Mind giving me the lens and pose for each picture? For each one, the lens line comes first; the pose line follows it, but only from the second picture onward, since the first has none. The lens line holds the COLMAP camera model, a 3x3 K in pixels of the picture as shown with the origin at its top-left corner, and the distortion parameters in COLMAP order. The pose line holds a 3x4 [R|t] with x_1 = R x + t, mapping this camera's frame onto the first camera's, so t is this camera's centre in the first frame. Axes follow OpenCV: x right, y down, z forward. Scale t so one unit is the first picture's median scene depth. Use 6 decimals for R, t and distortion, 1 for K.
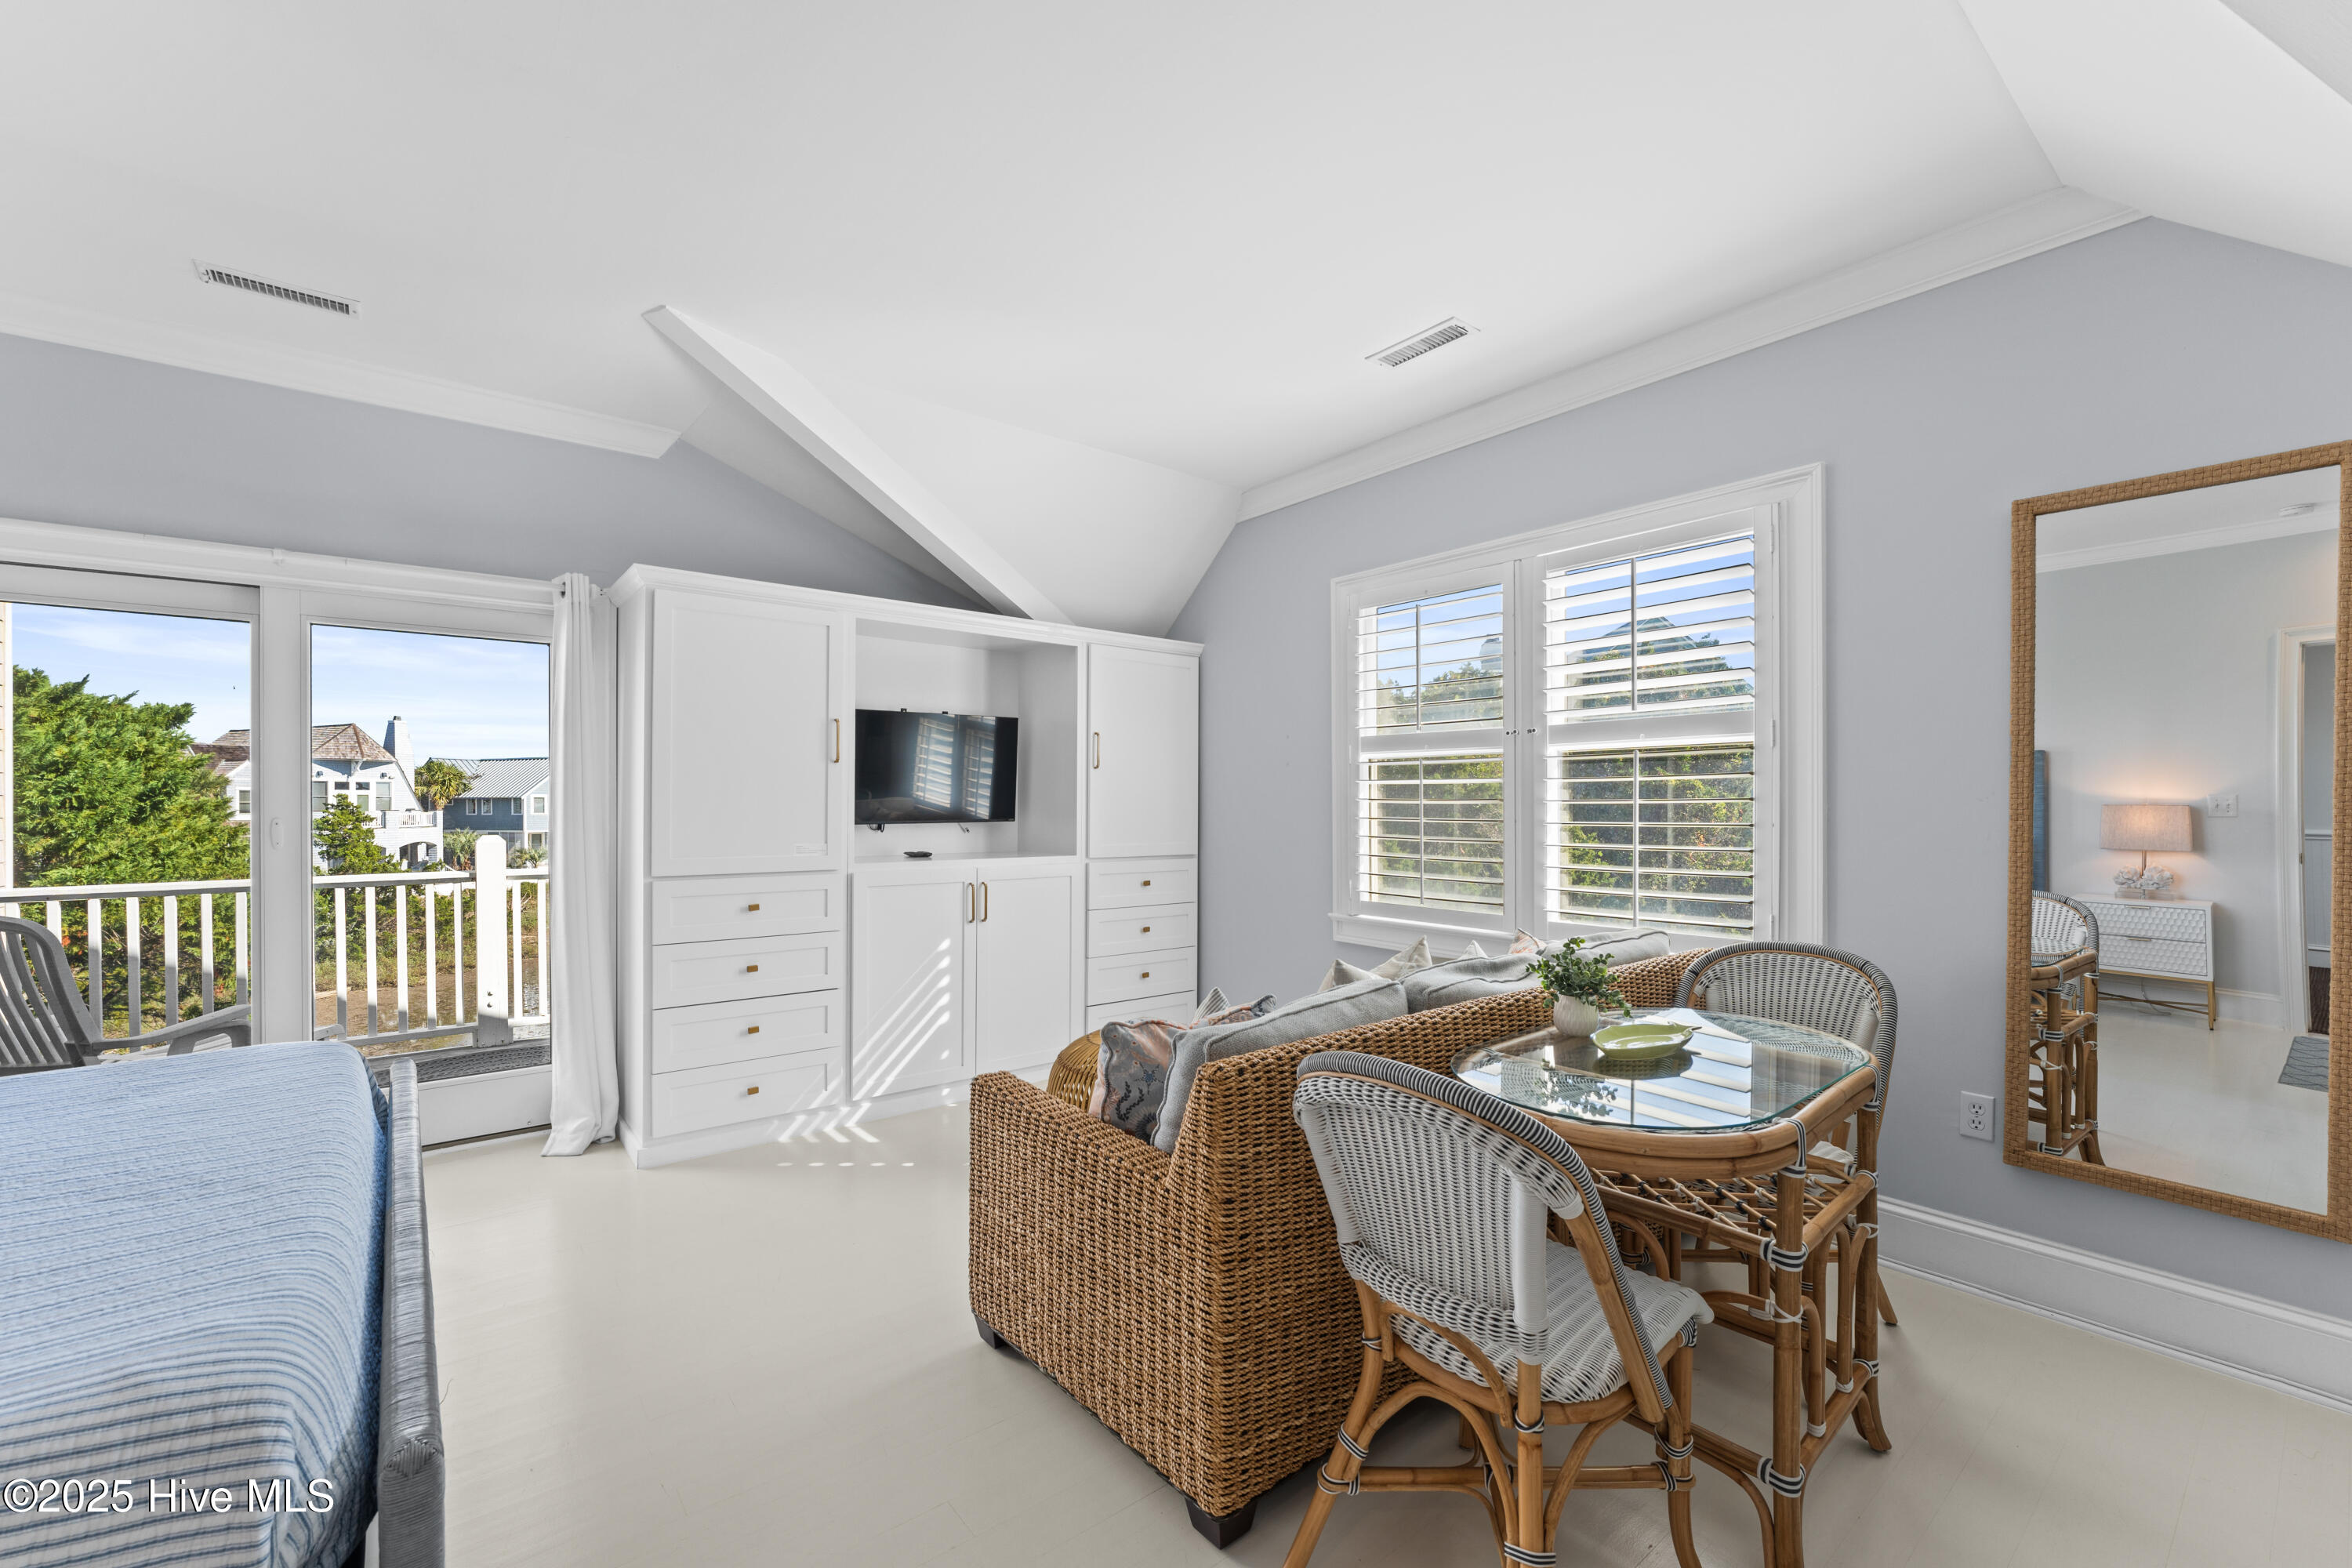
lens RADIAL K [[965.1, 0, 1176.0], [0, 965.1, 784.0], [0, 0, 1]] dist [-0.009933, 0.001012]
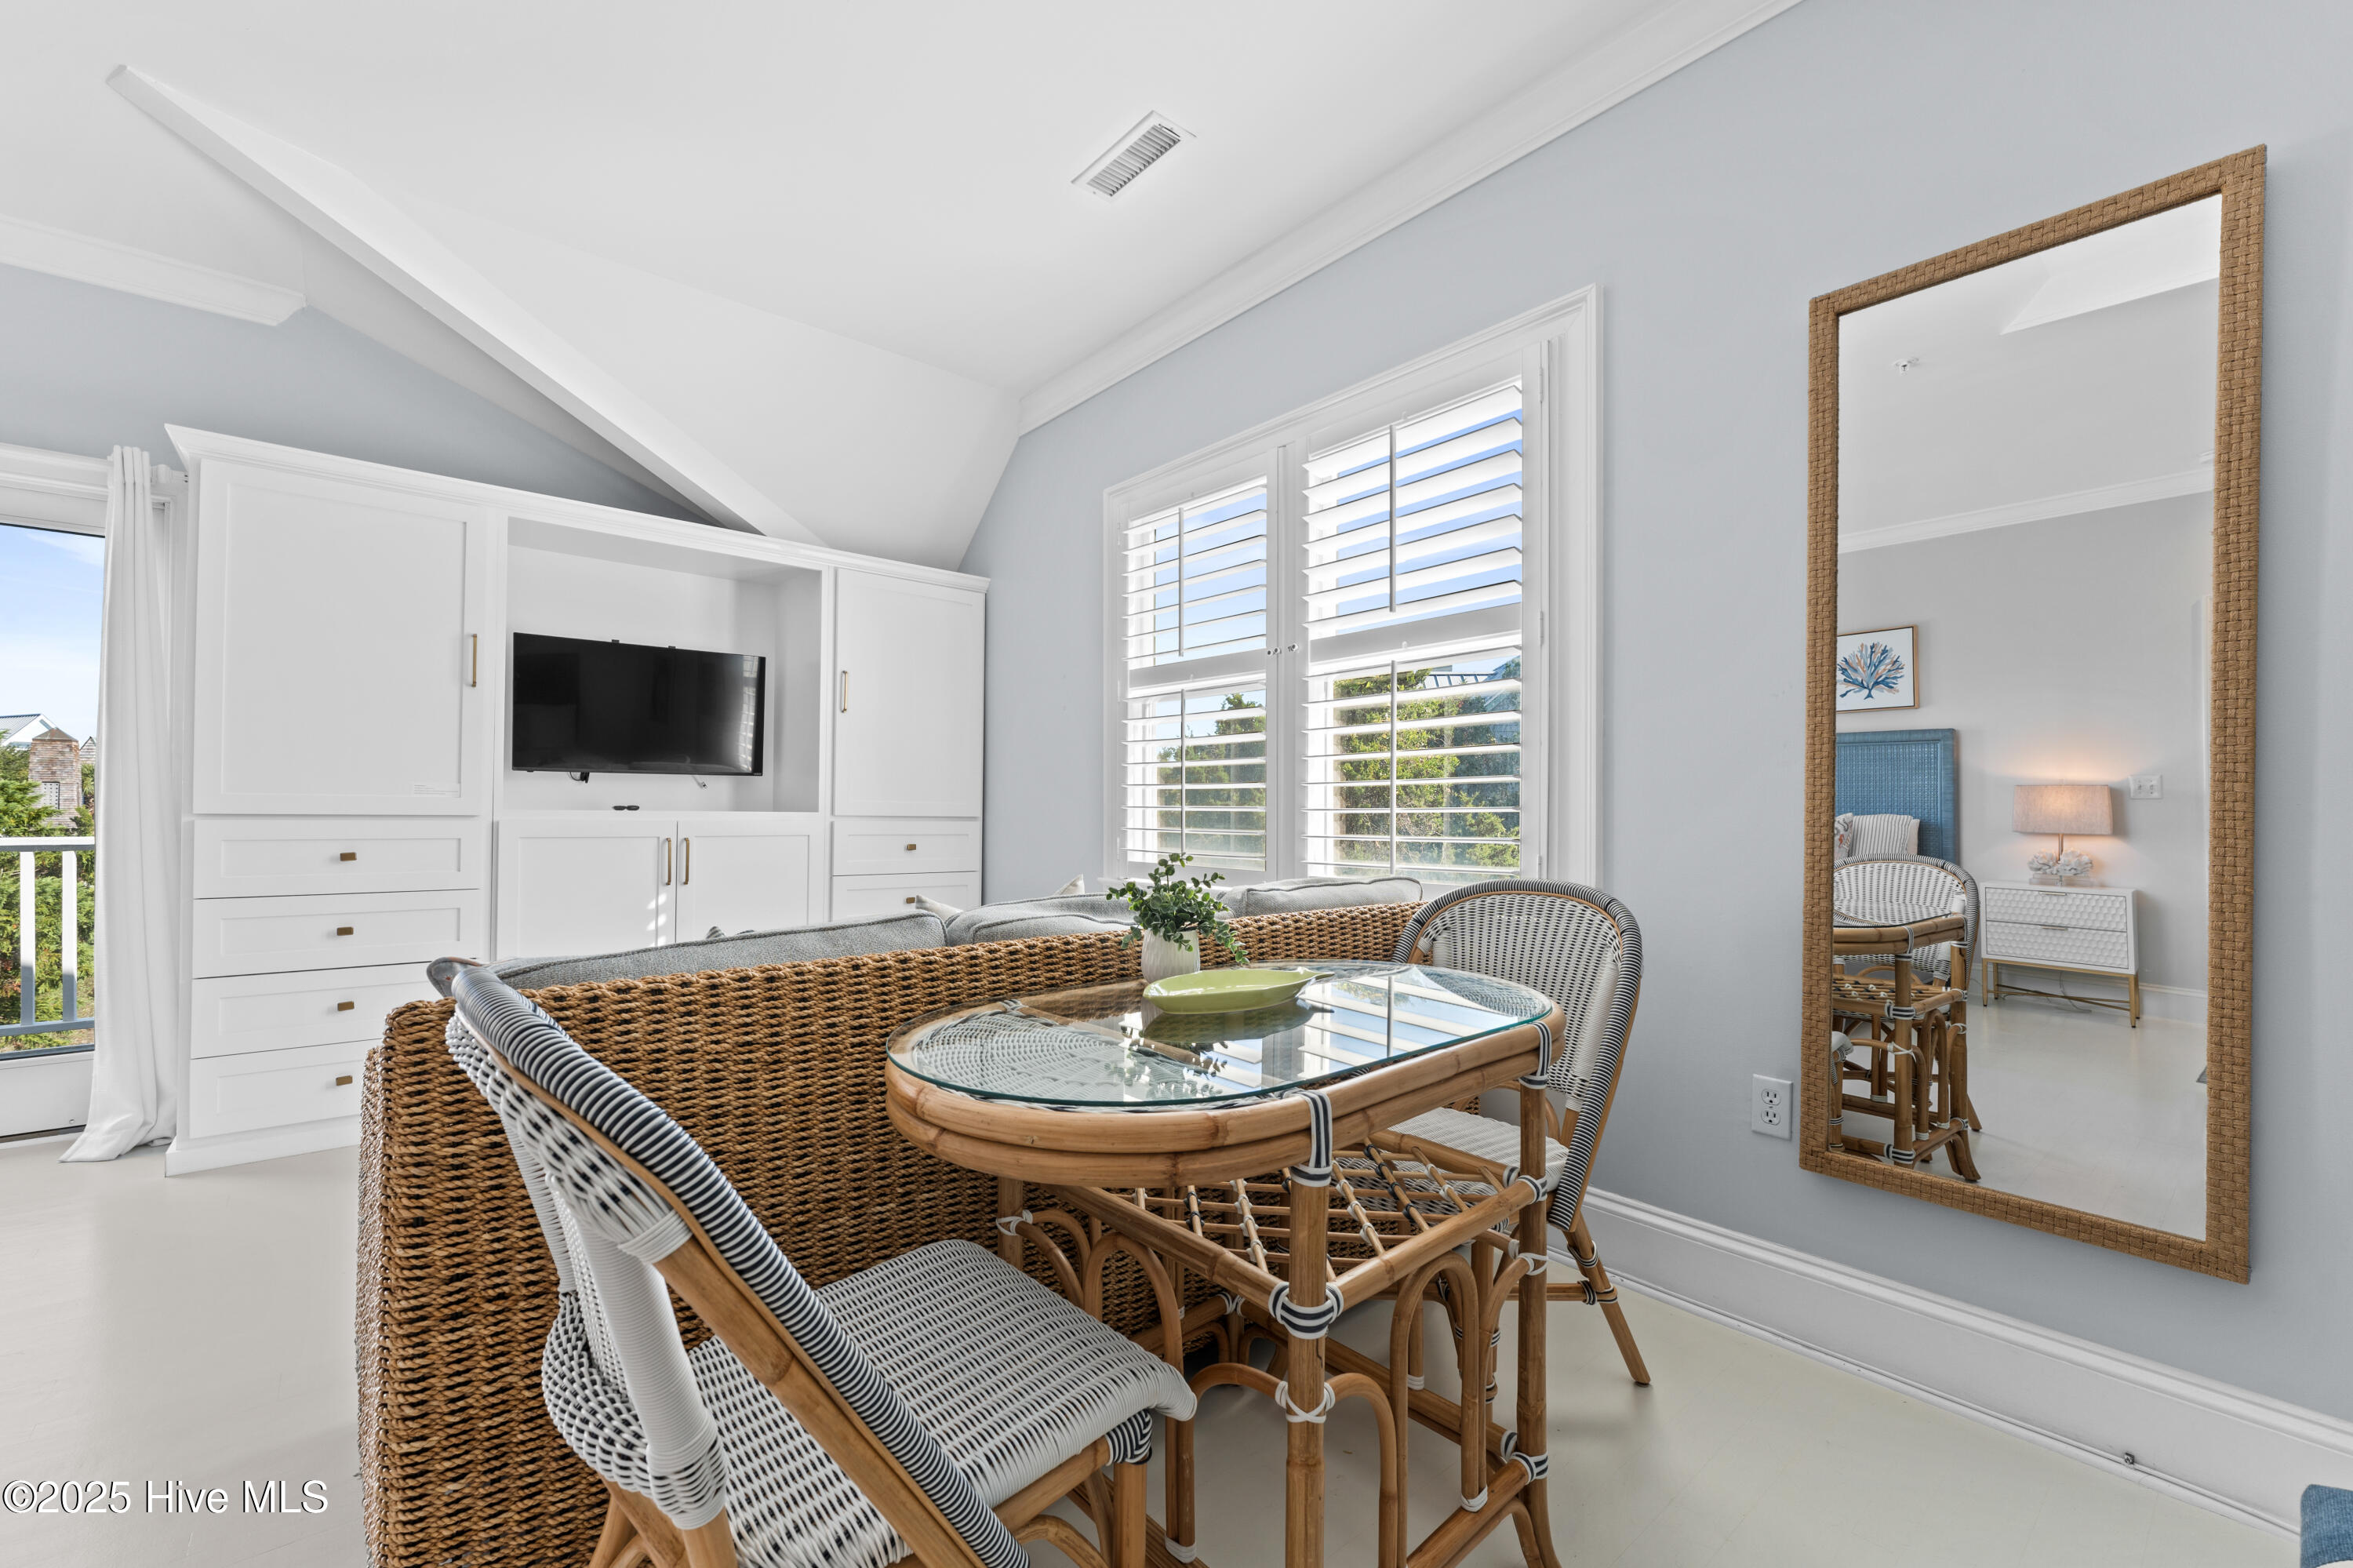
lens RADIAL K [[951.4, 0, 1171.5], [0, 951.4, 790.9], [0, 0, 1]] dist [-0.002108, -0.000299]
pose [[0.999804, 0.005986, 0.018895, 0.270430], [-0.005866, 0.999962, -0.006379, 0.080681], [-0.018933, 0.006267, 0.999801, 0.195076]]
